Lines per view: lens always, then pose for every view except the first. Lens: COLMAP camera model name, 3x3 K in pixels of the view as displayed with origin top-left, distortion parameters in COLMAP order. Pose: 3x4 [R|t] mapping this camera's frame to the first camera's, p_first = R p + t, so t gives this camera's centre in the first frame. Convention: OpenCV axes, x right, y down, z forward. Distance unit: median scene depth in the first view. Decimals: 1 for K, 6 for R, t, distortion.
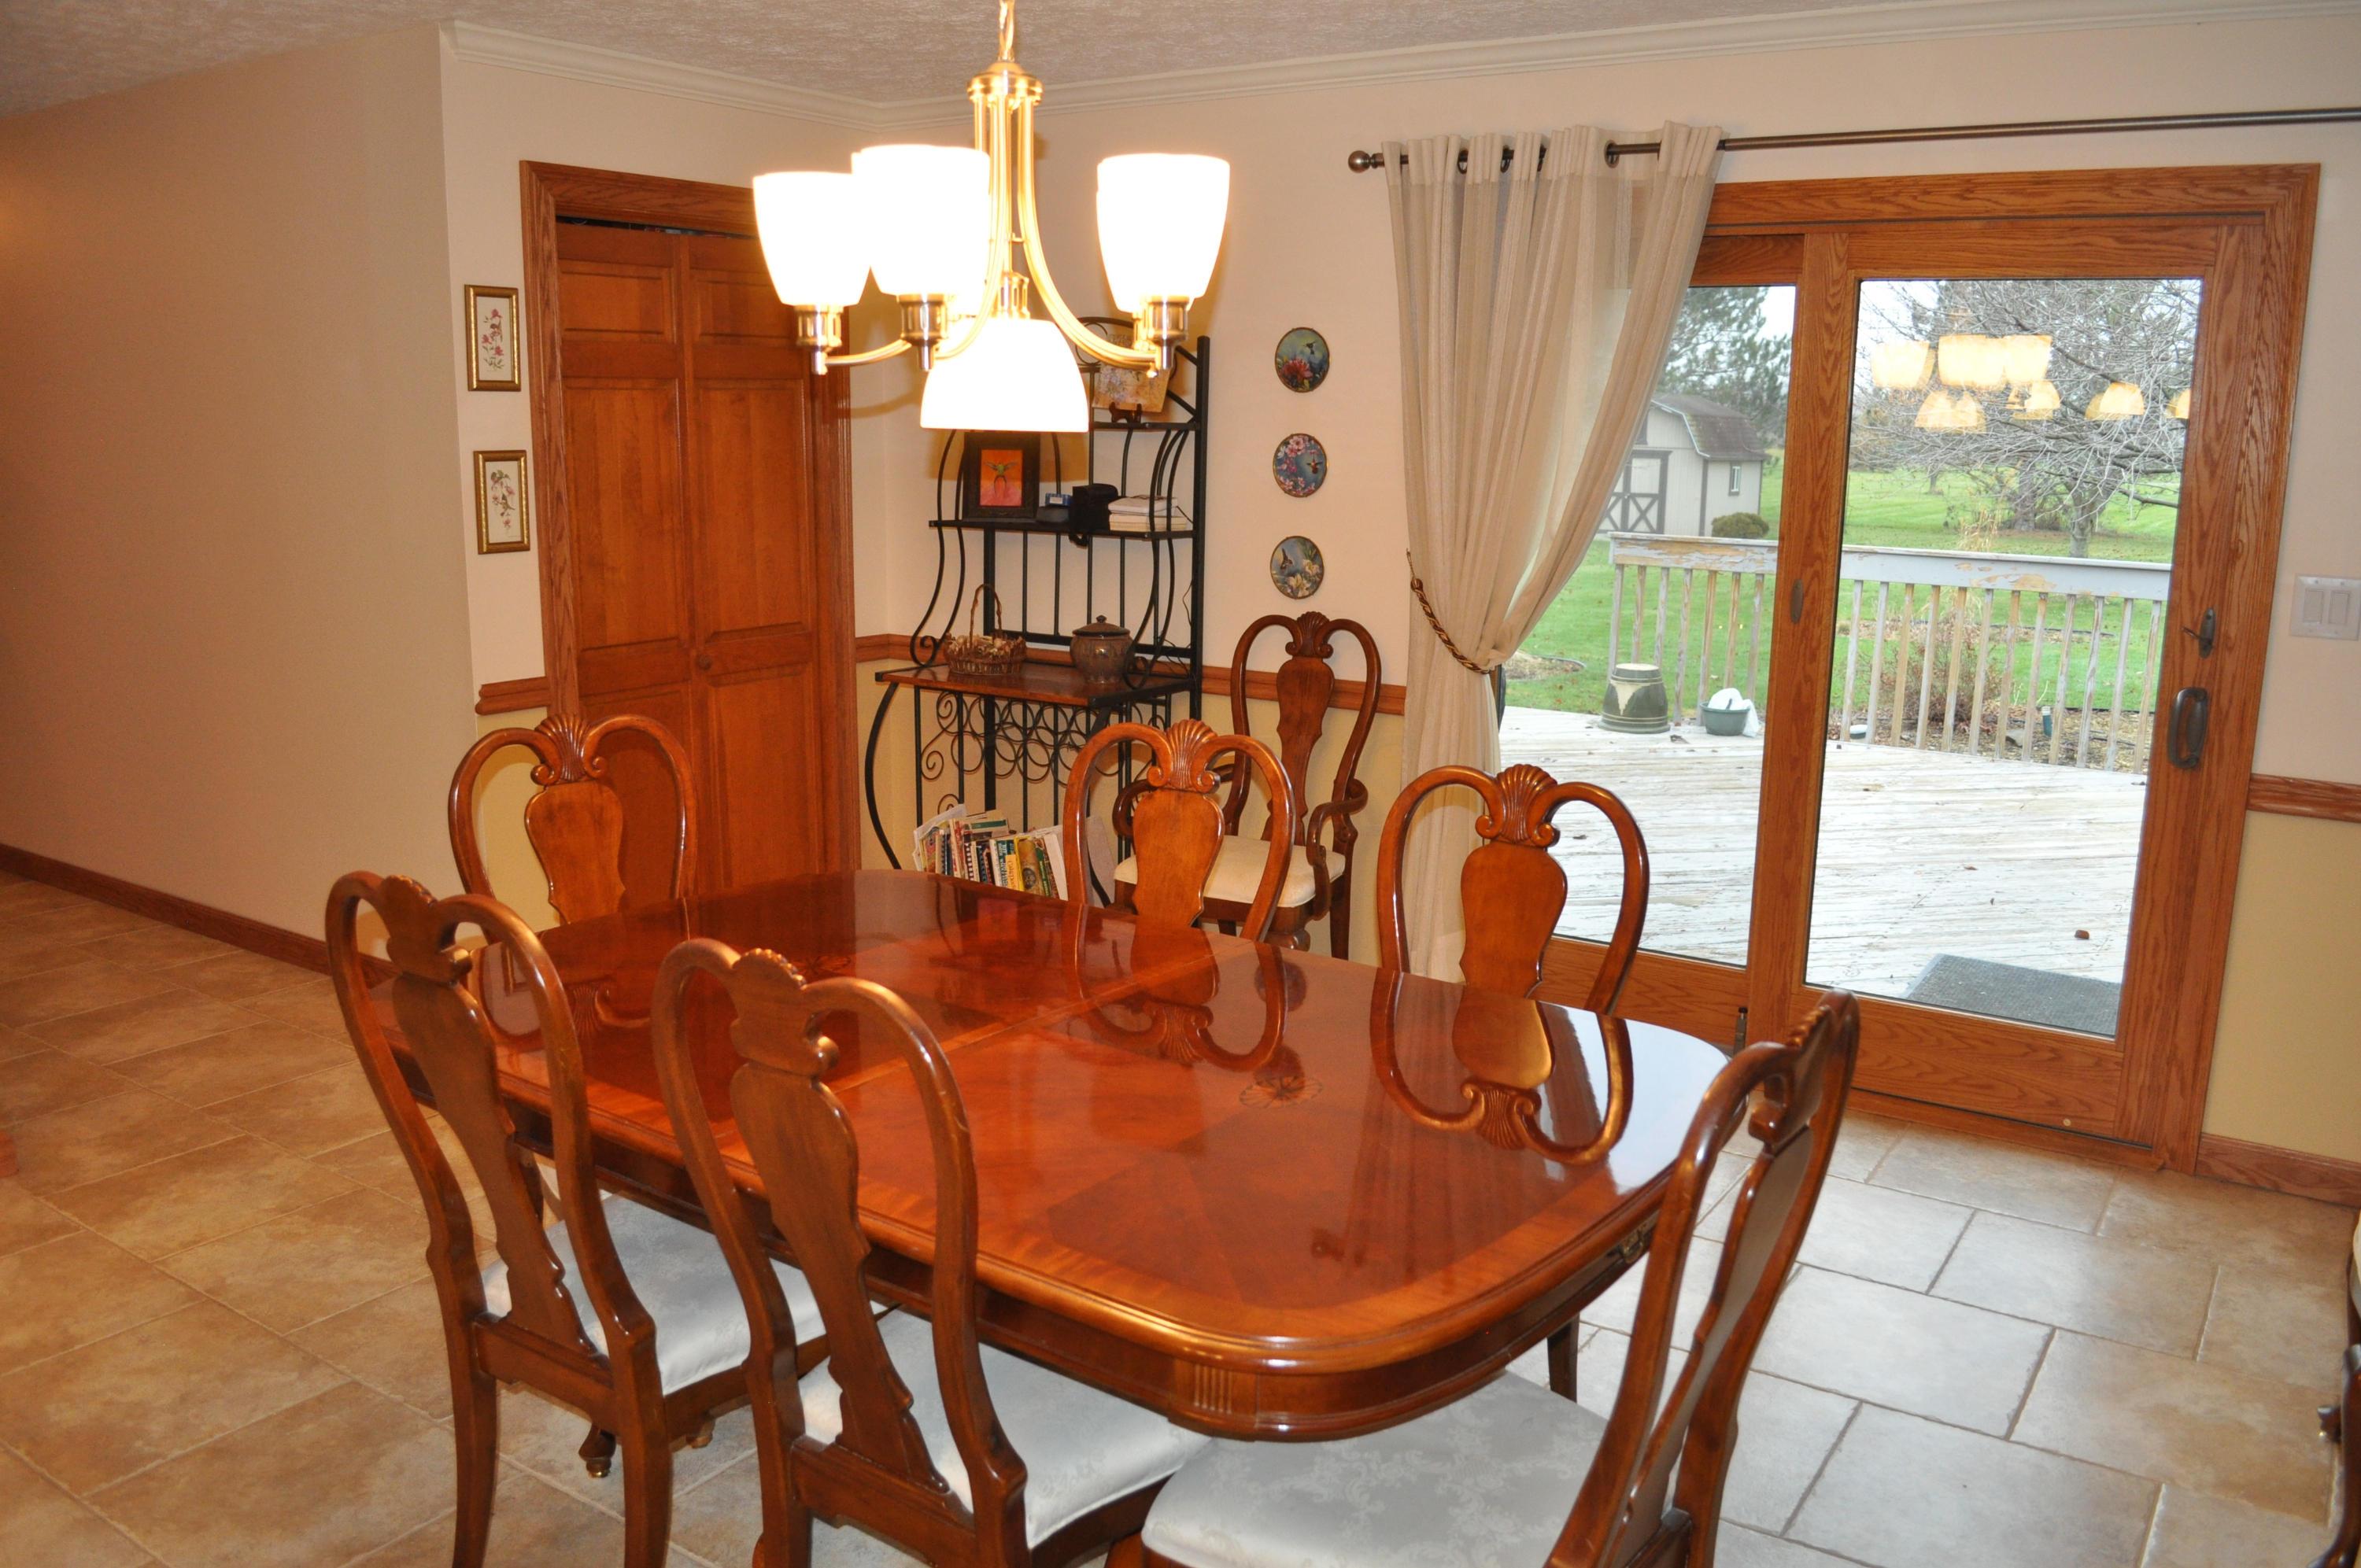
lens RADIAL K [[1865.6, 0, 1194.5], [0, 1865.6, 804.4], [0, 0, 1]] dist [-0.081101, 0.013440]
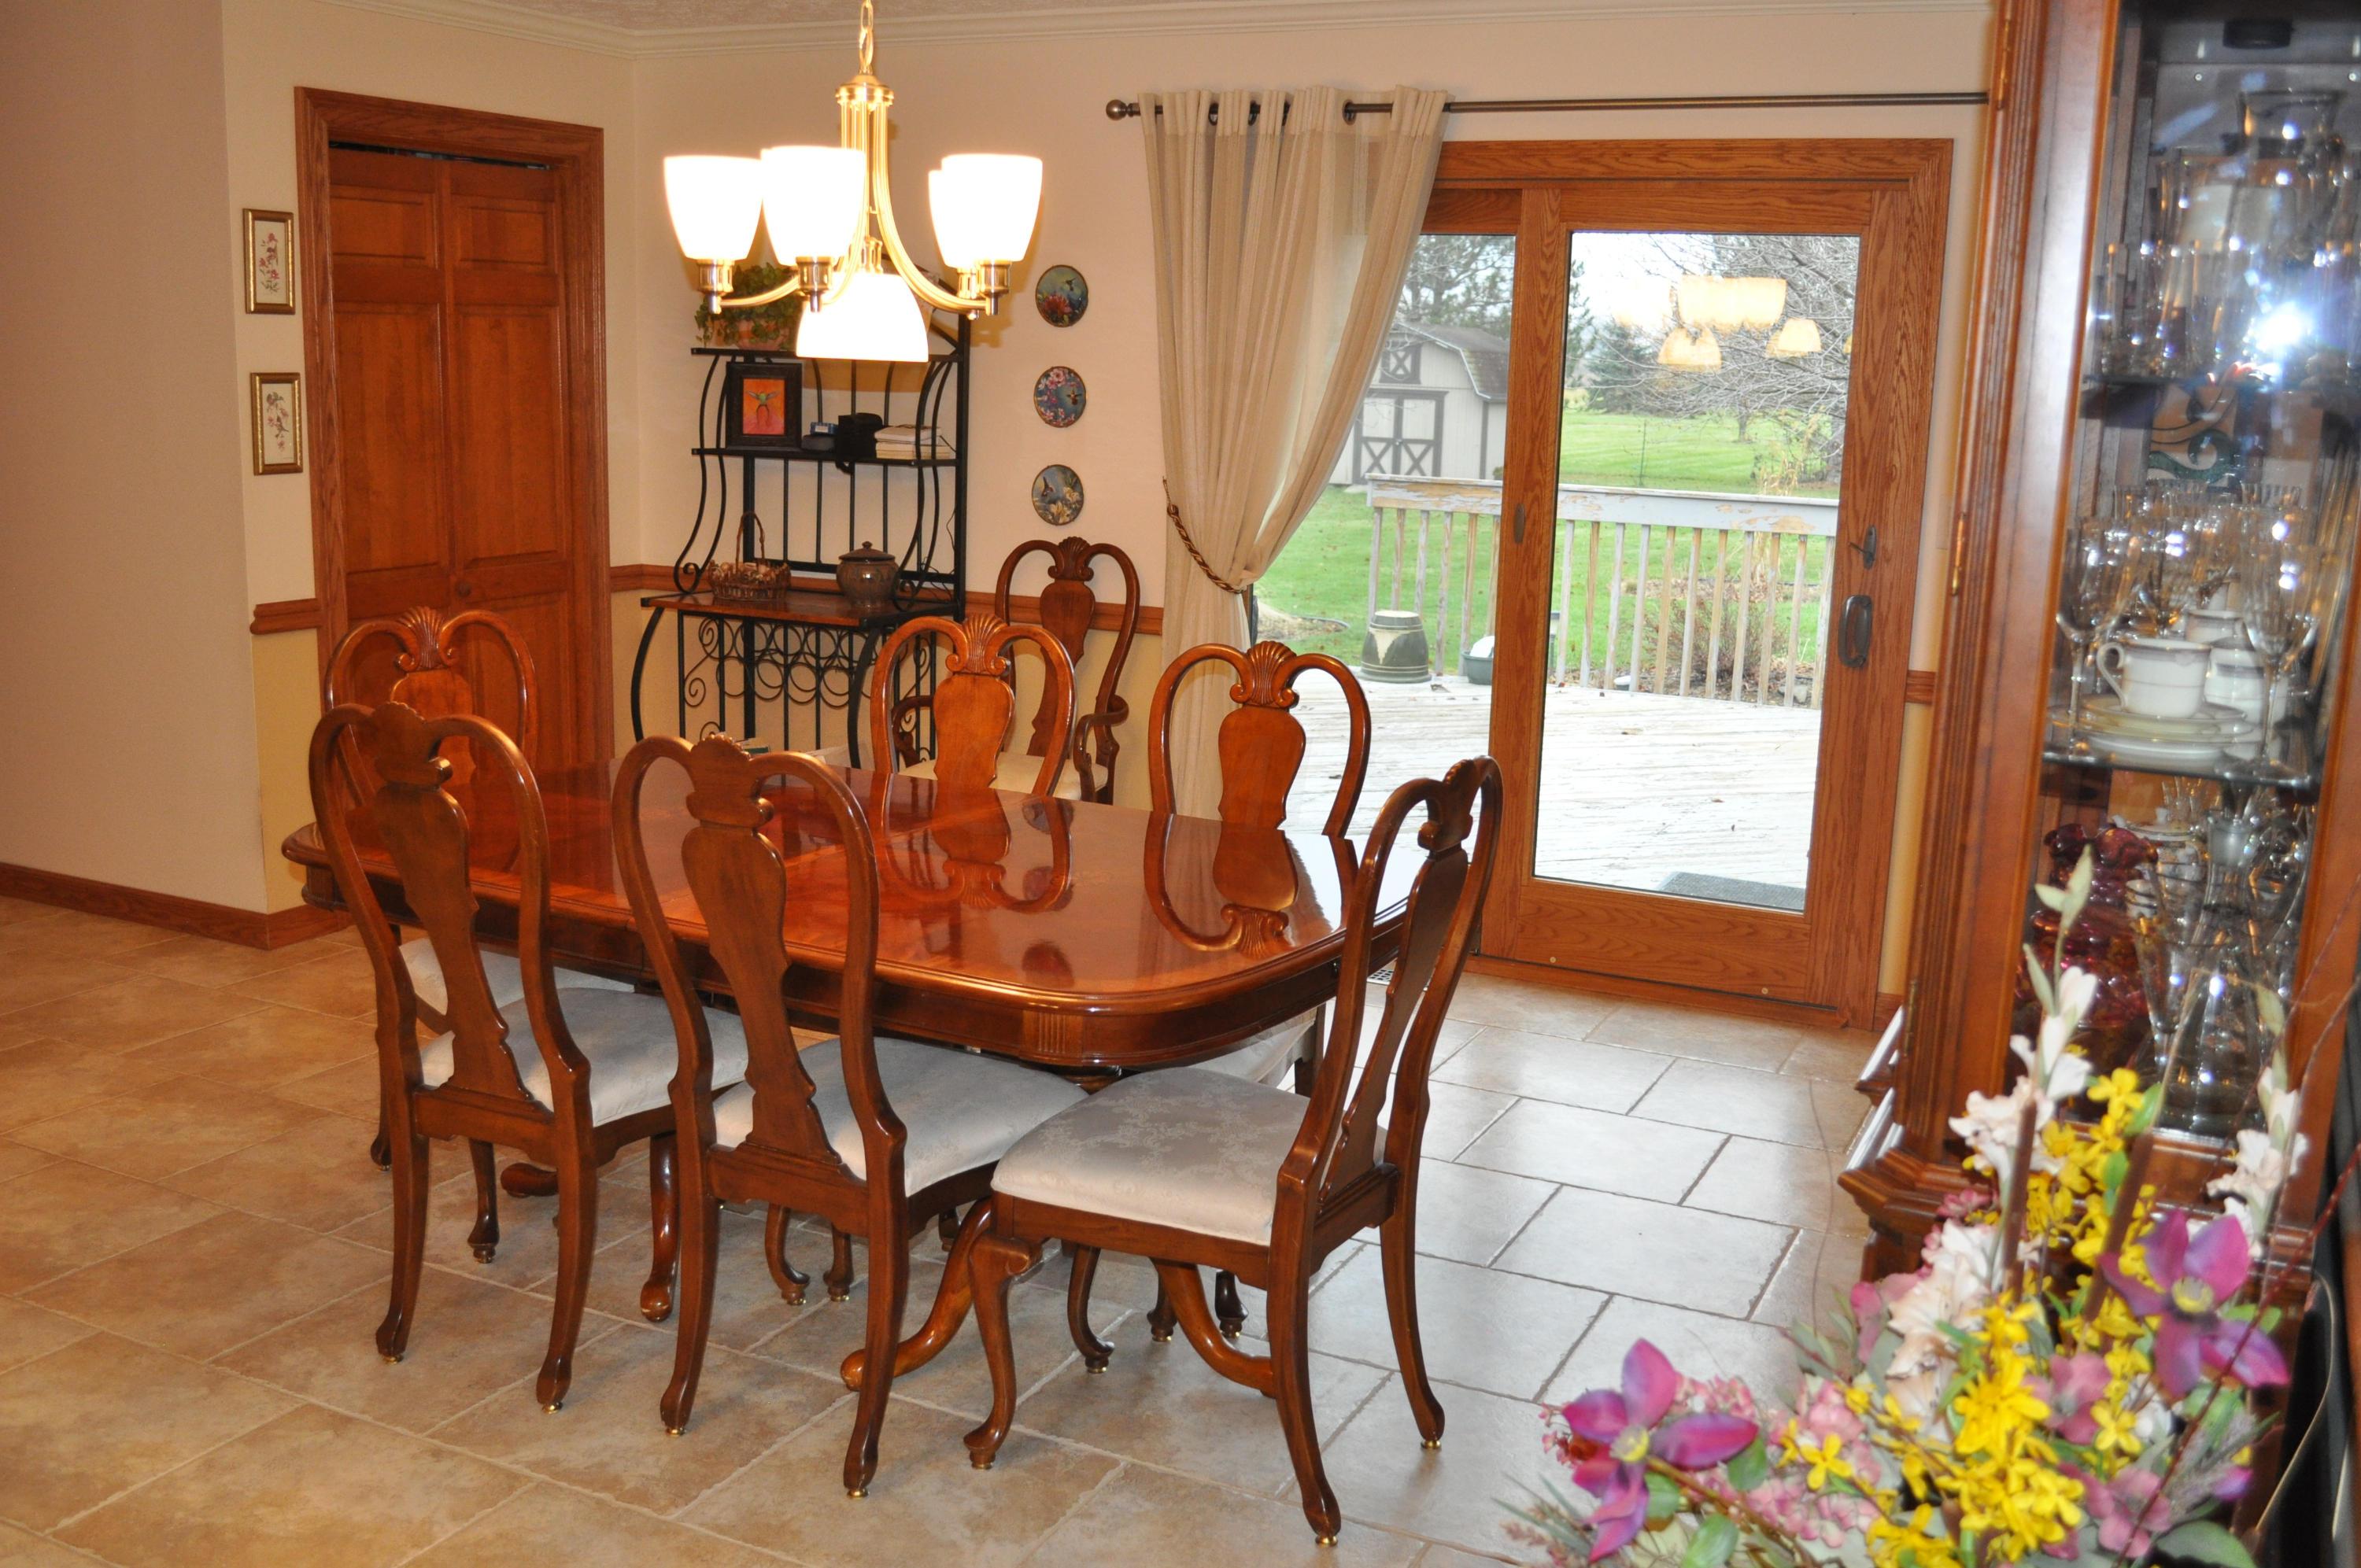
lens RADIAL K [[2179.1, 0, 1180.5], [0, 2179.1, 784.0], [0, 0, 1]] dist [-0.061092, 0.006048]
pose [[0.991914, -0.010641, 0.126461, -0.036243], [0.011614, 0.999908, -0.006957, 0.048634], [-0.126376, 0.008369, 0.991947, -0.238826]]
